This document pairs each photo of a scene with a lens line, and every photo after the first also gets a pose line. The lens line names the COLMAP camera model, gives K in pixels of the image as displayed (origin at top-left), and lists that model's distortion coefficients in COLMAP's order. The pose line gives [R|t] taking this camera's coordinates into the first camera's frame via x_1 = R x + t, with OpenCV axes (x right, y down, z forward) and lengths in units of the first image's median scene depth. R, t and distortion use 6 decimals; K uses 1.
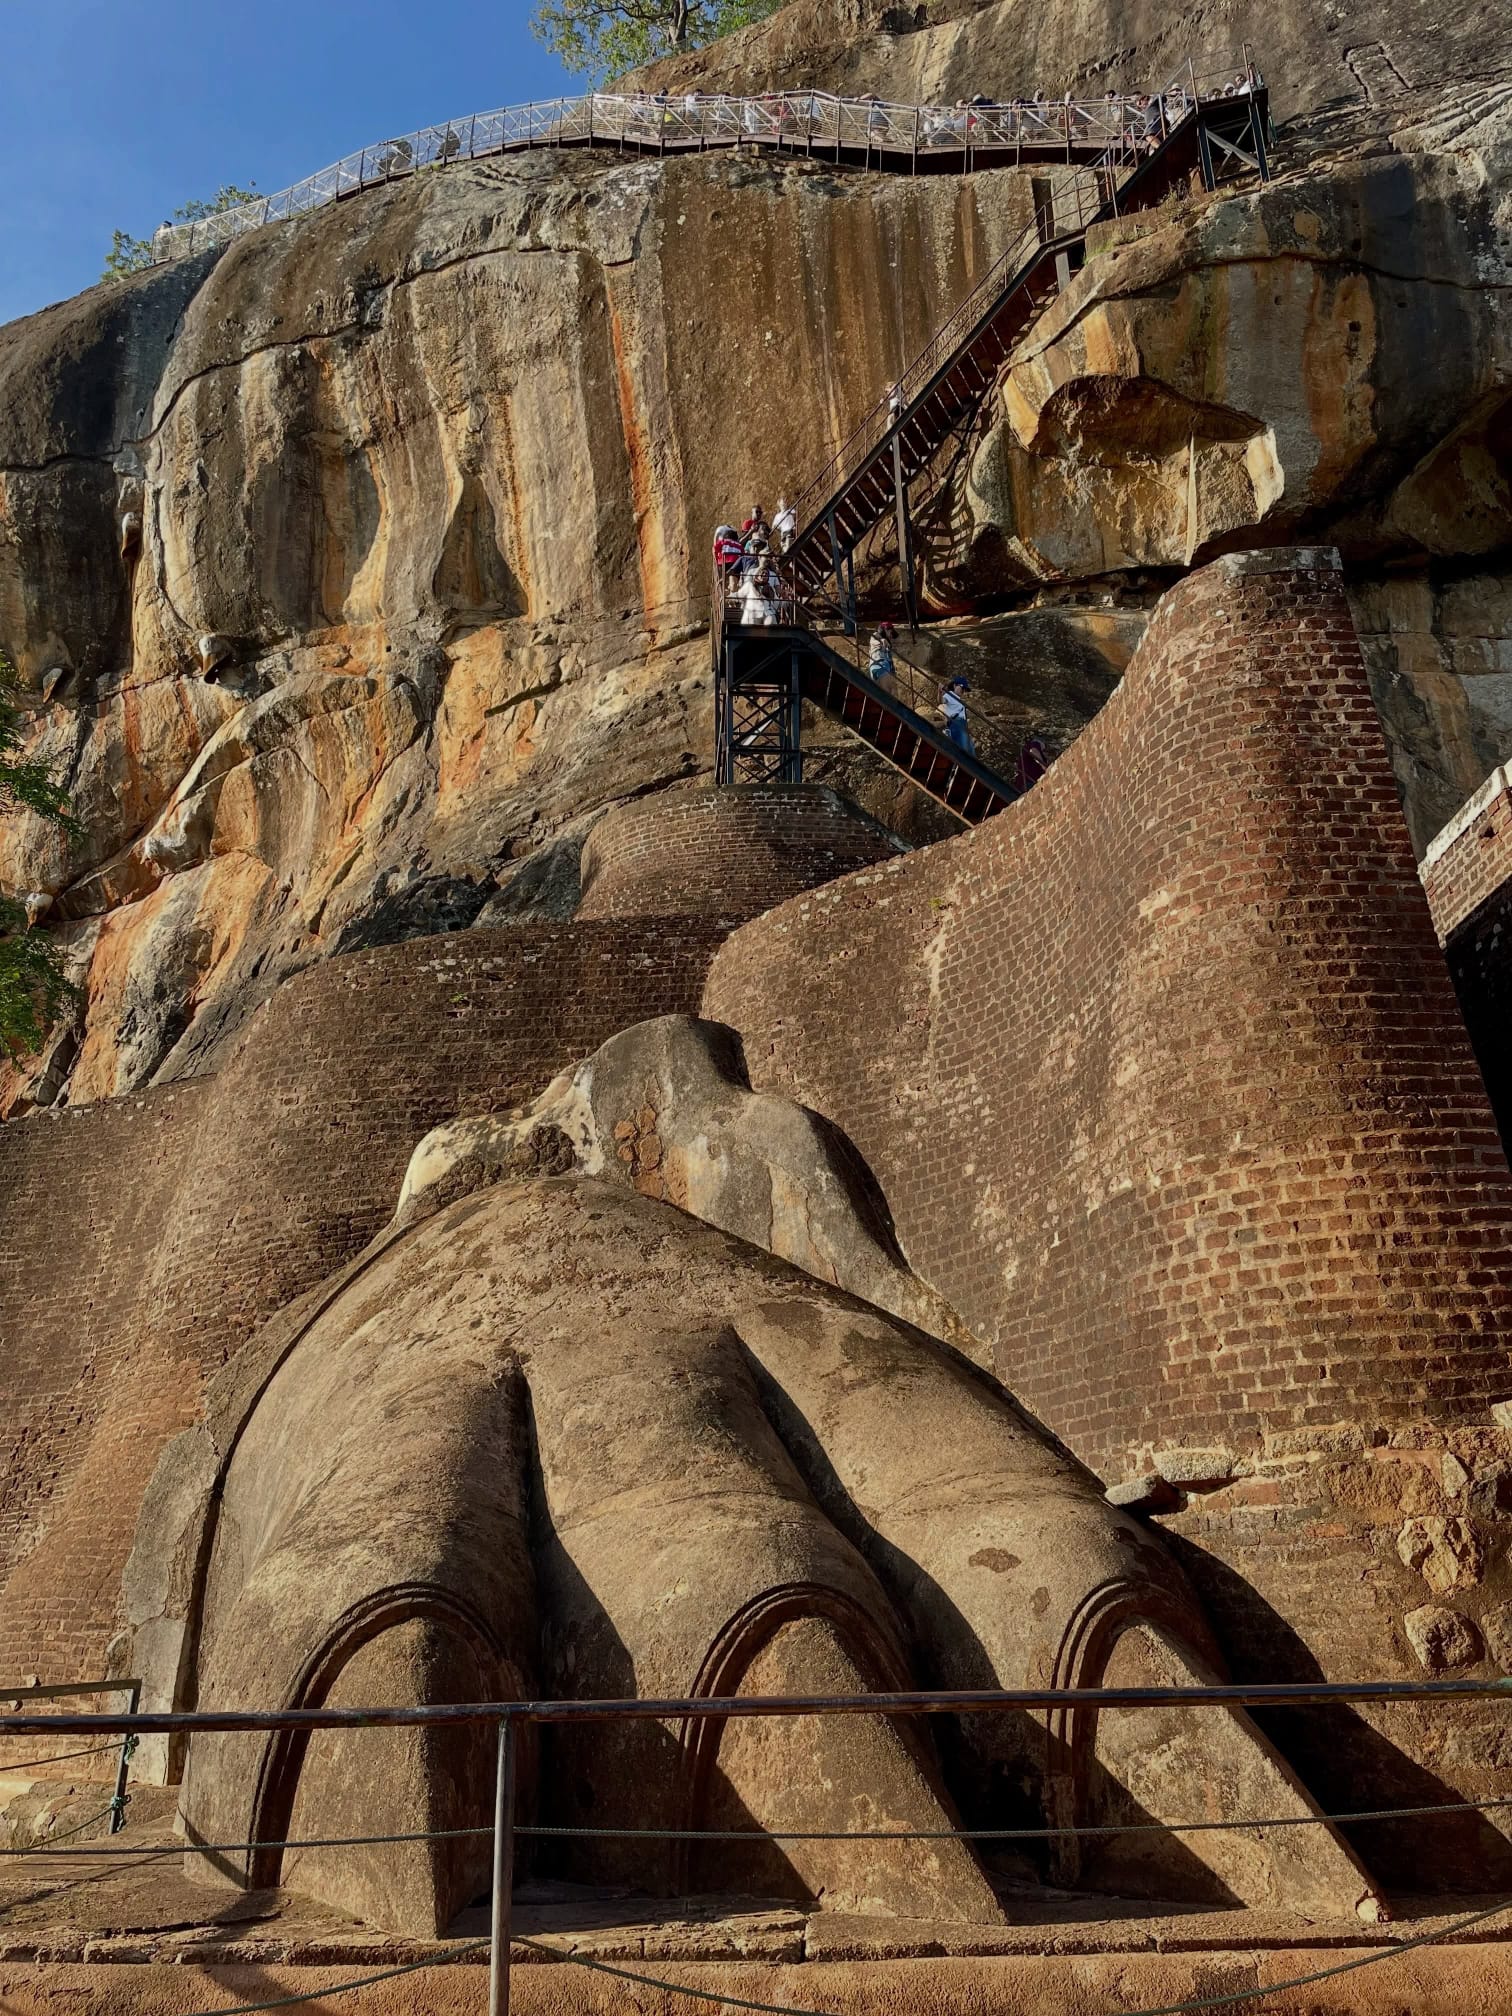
lens RADIAL K [[1623.1, 0, 756.0], [0, 1623.1, 1008.0], [0, 0, 1]] dist [0.104351, -0.140120]
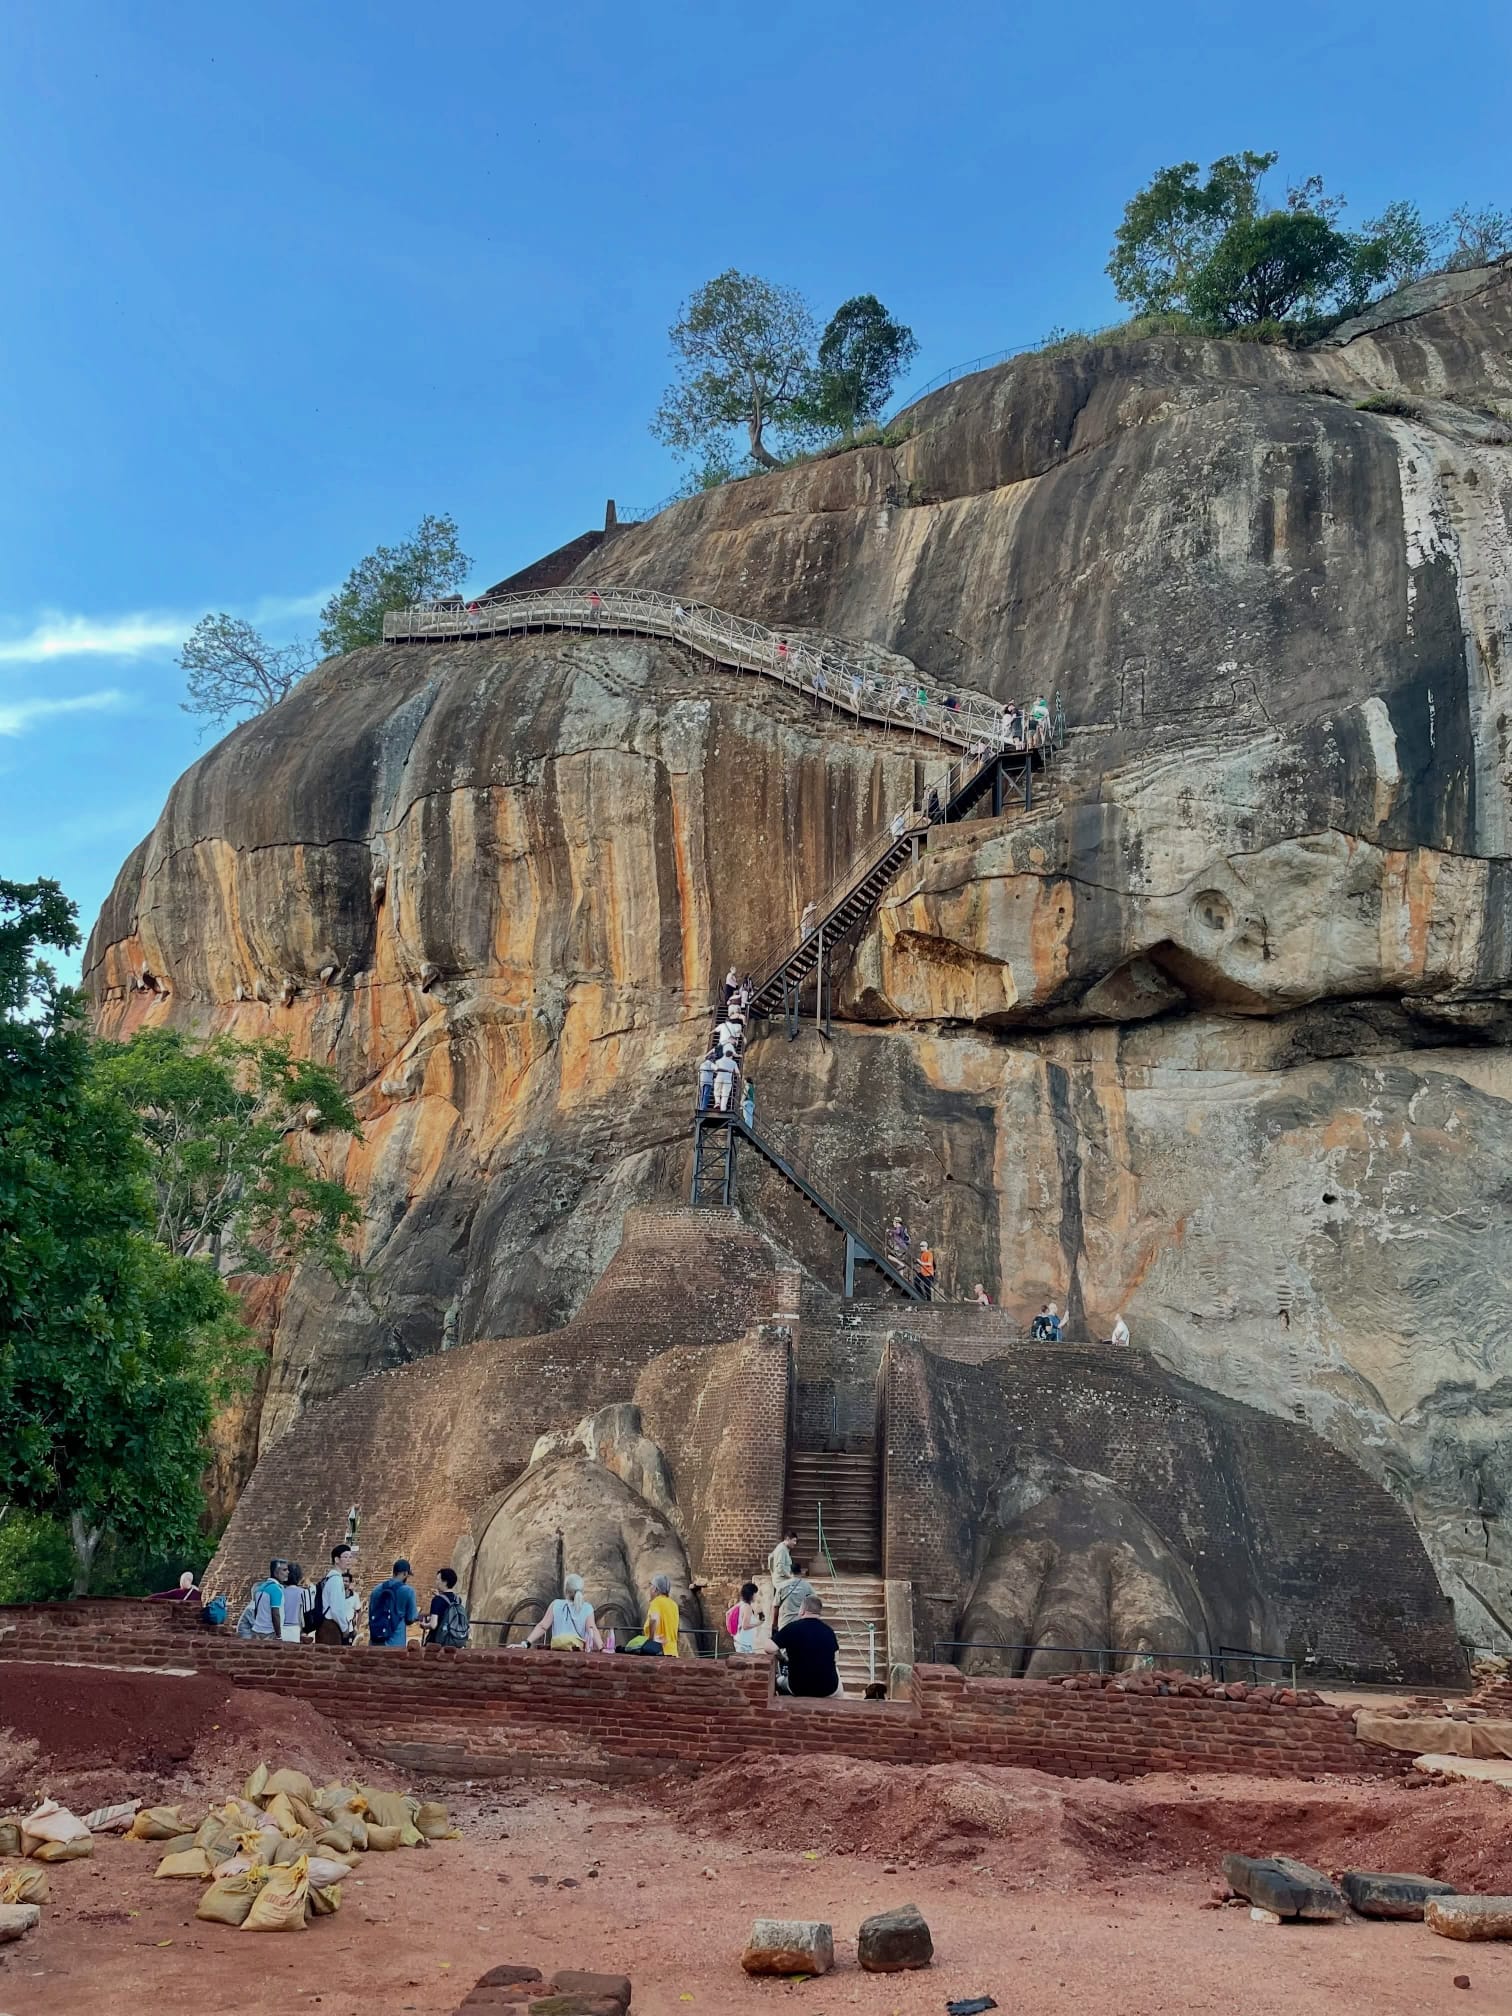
lens RADIAL K [[1639.3, 0, 756.0], [0, 1639.3, 1008.0], [0, 0, 1]] dist [0.213040, -0.757670]
pose [[0.996153, 0.038824, -0.078561, 0.135846], [-0.036090, 0.998703, 0.035924, -0.280991], [0.079854, -0.032951, 0.996262, -0.669198]]
